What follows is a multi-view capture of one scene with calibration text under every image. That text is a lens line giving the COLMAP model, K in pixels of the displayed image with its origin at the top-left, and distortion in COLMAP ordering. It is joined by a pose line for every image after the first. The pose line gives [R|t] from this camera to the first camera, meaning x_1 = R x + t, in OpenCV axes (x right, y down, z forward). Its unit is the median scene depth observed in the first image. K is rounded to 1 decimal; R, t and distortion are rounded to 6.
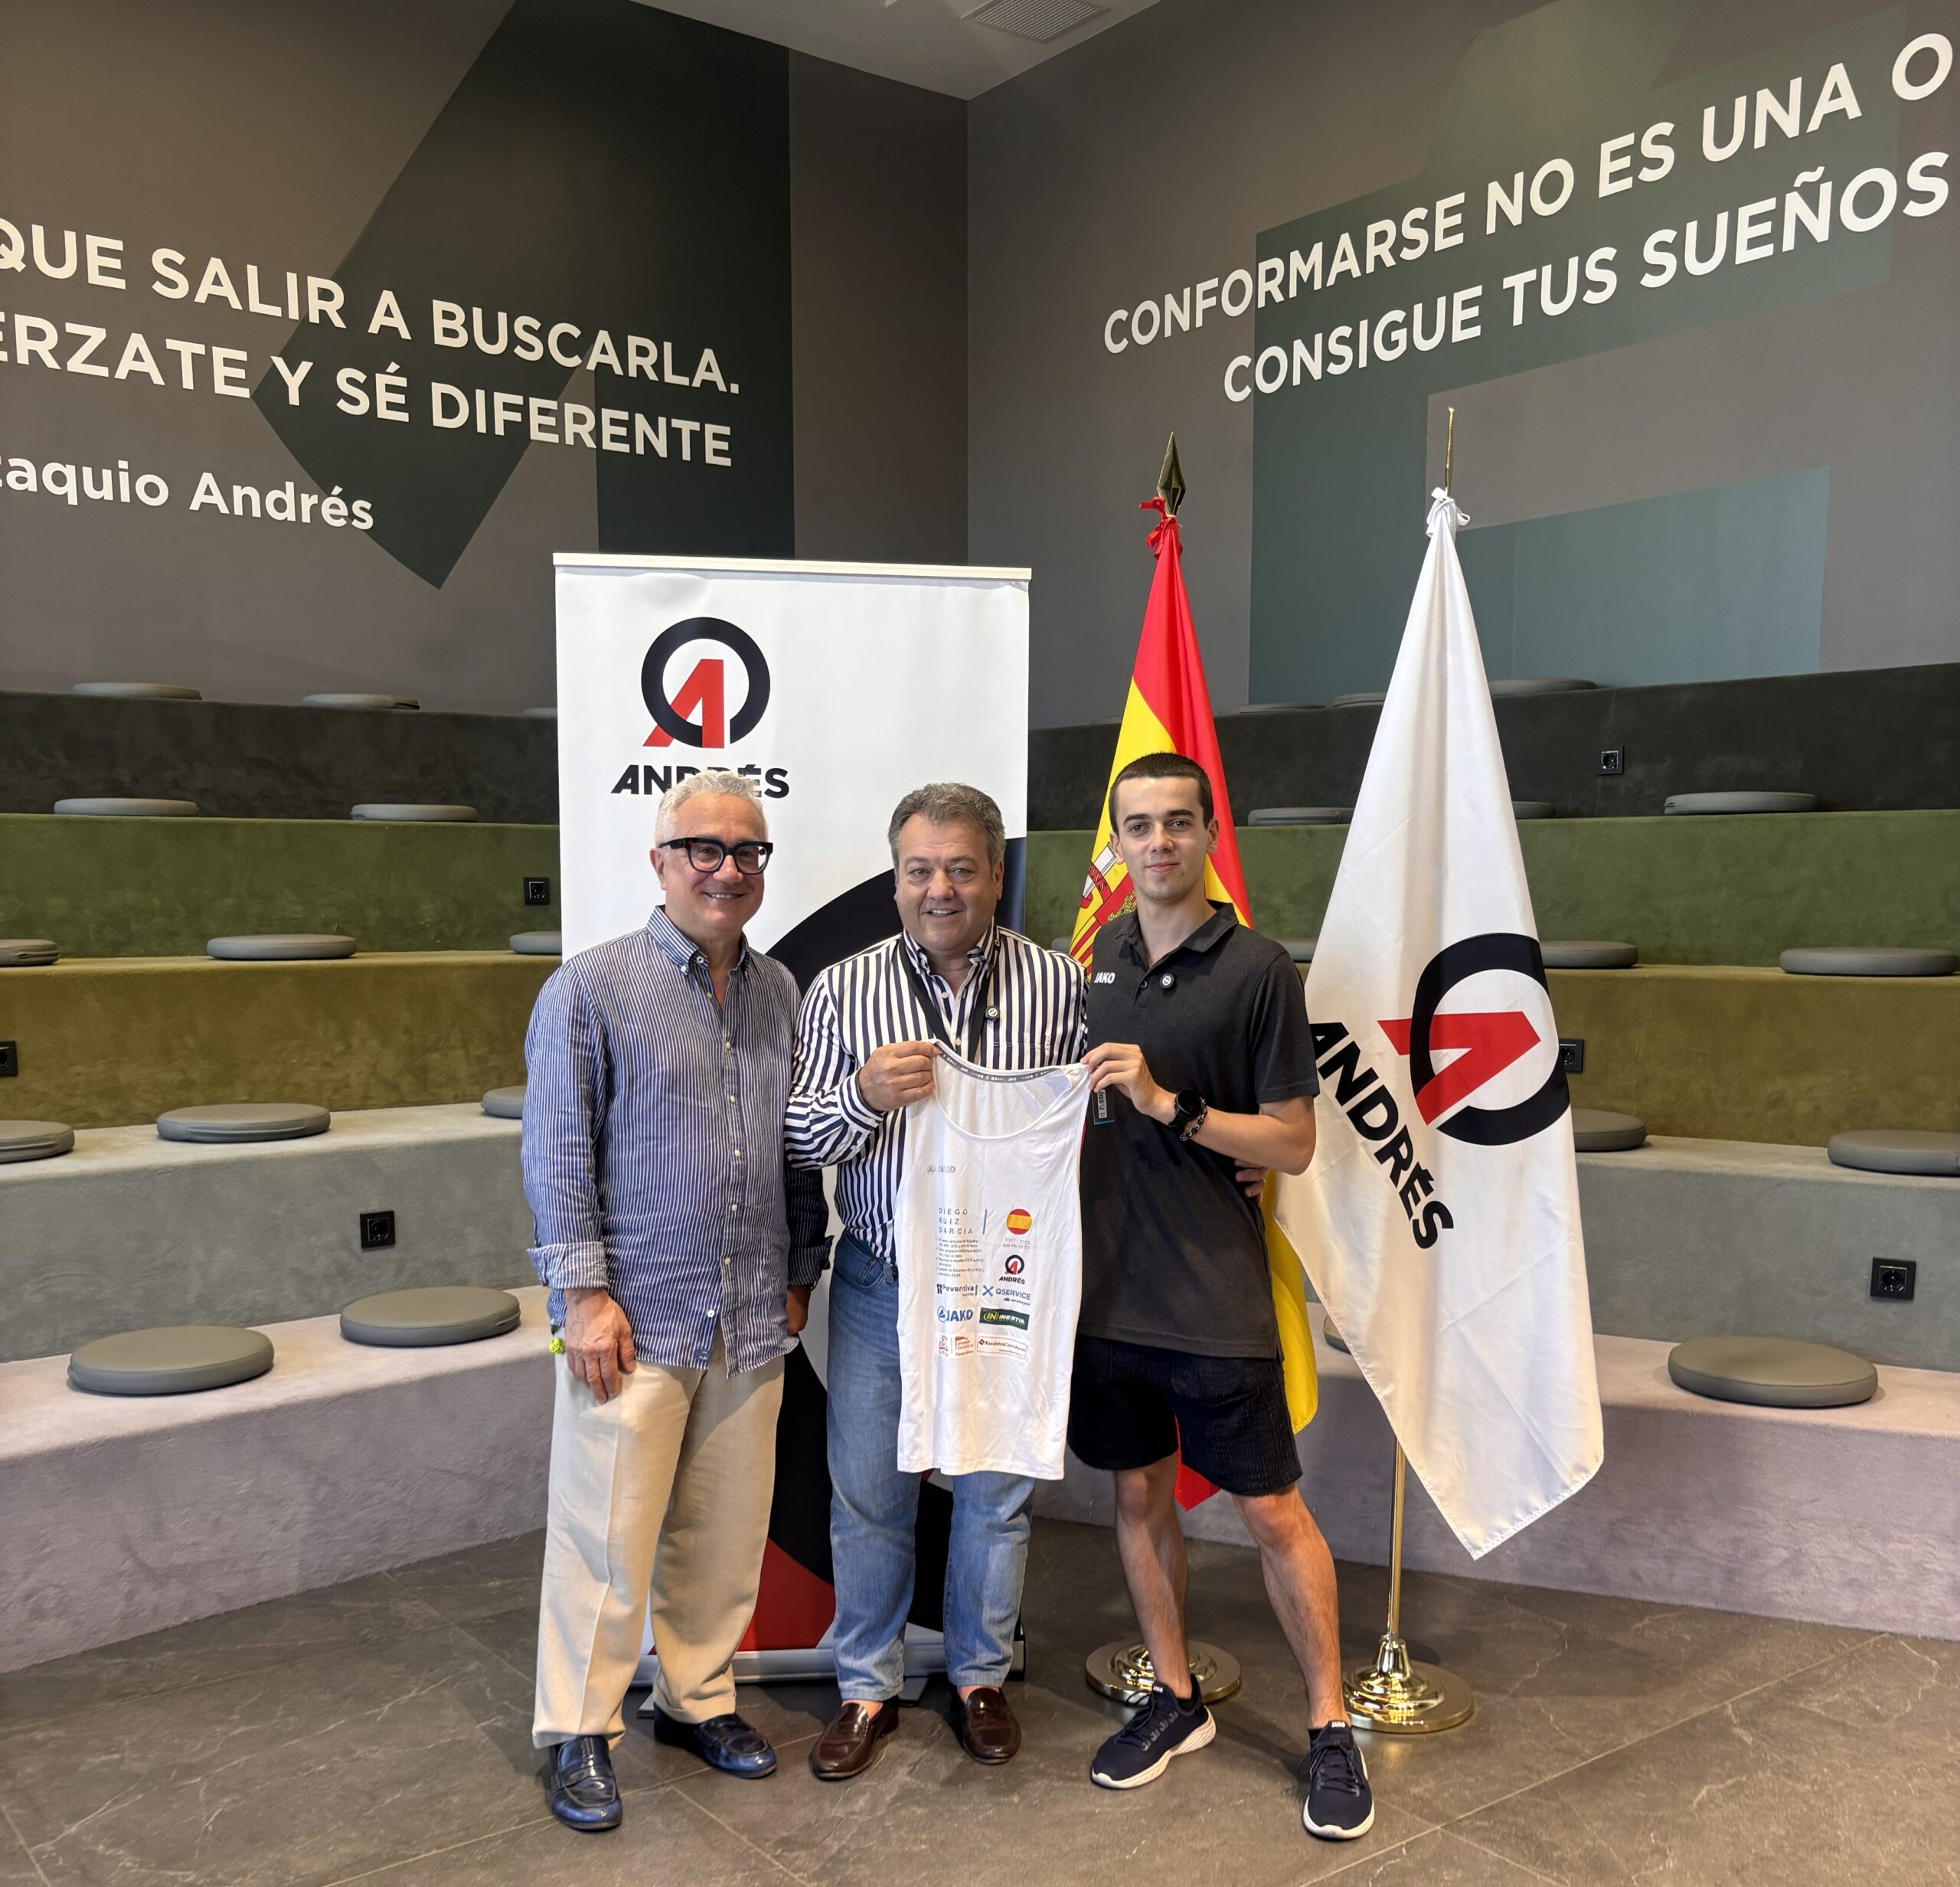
lens RADIAL K [[2007.4, 0, 1083.9], [0, 2007.4, 1142.6], [0, 0, 1]] dist [0.019409, 0.000000]
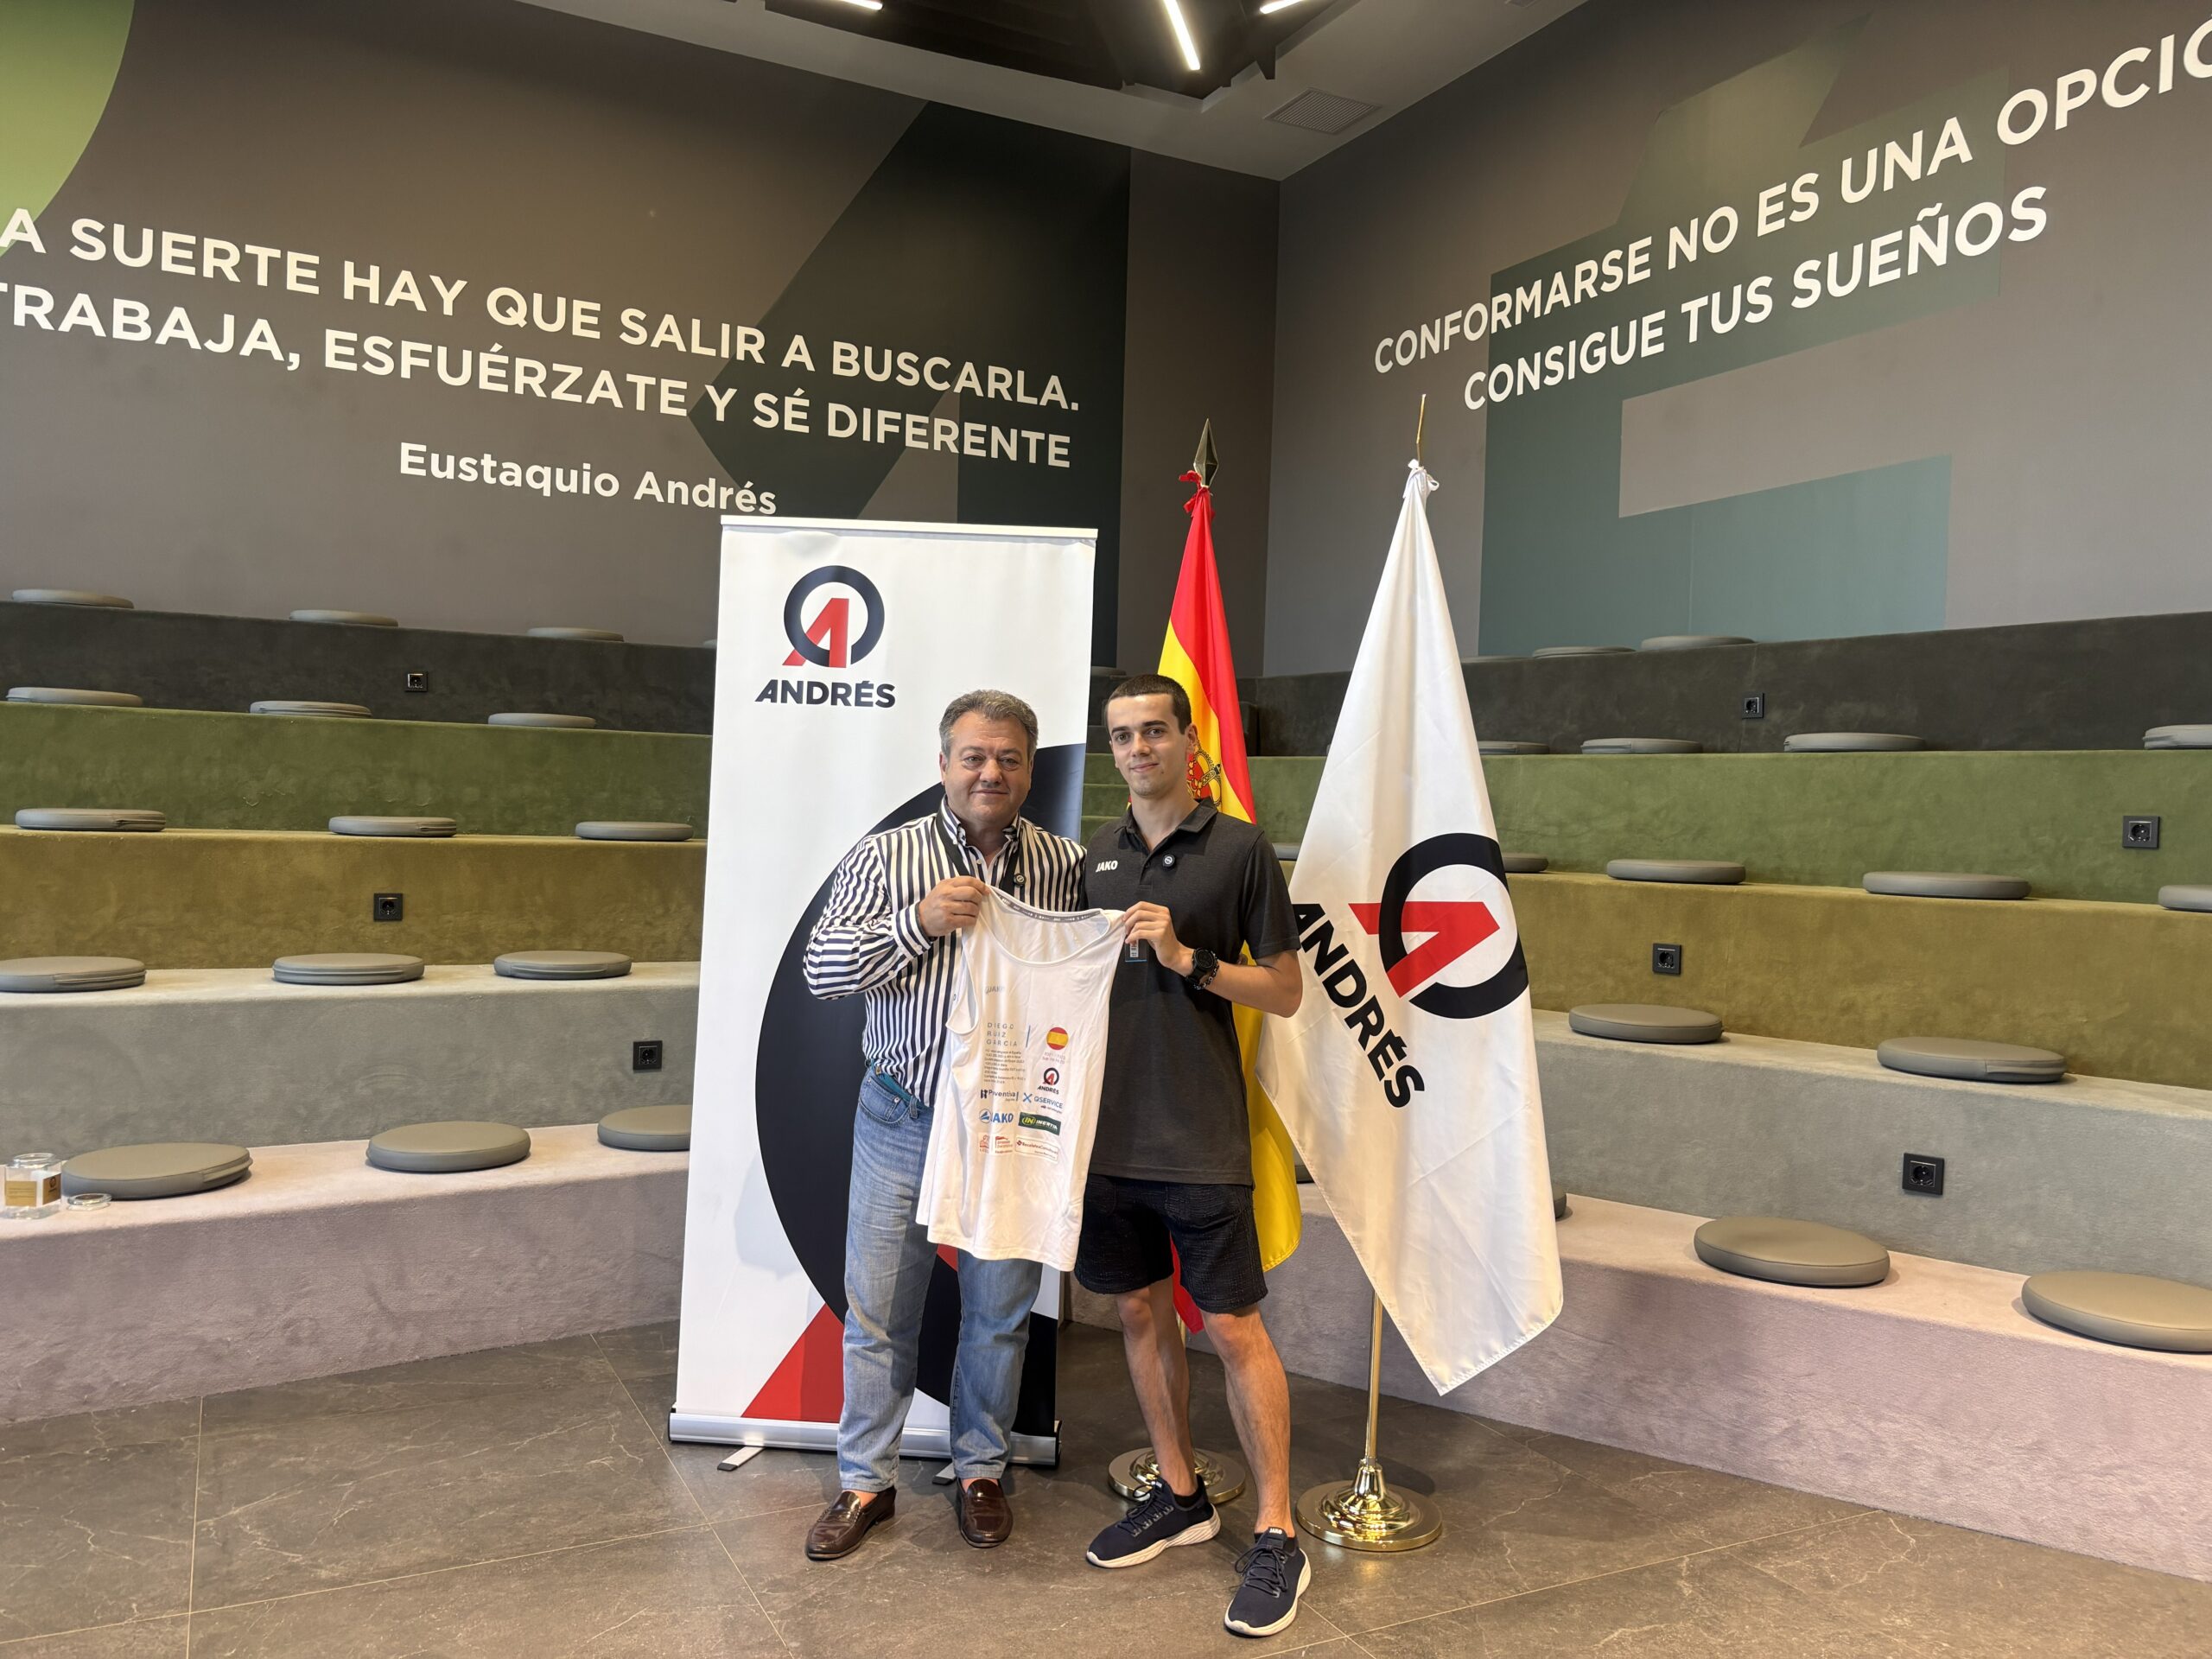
lens RADIAL K [[1702.2, 0, 1097.1], [0, 1702.2, 818.8], [0, 0, 1]] dist [0.021405, 0.006229]
pose [[0.983972, 0.030376, -0.175717, 0.100038], [-0.051500, 0.991803, -0.116937, 0.007441], [0.170724, 0.124112, 0.977471, 0.003990]]
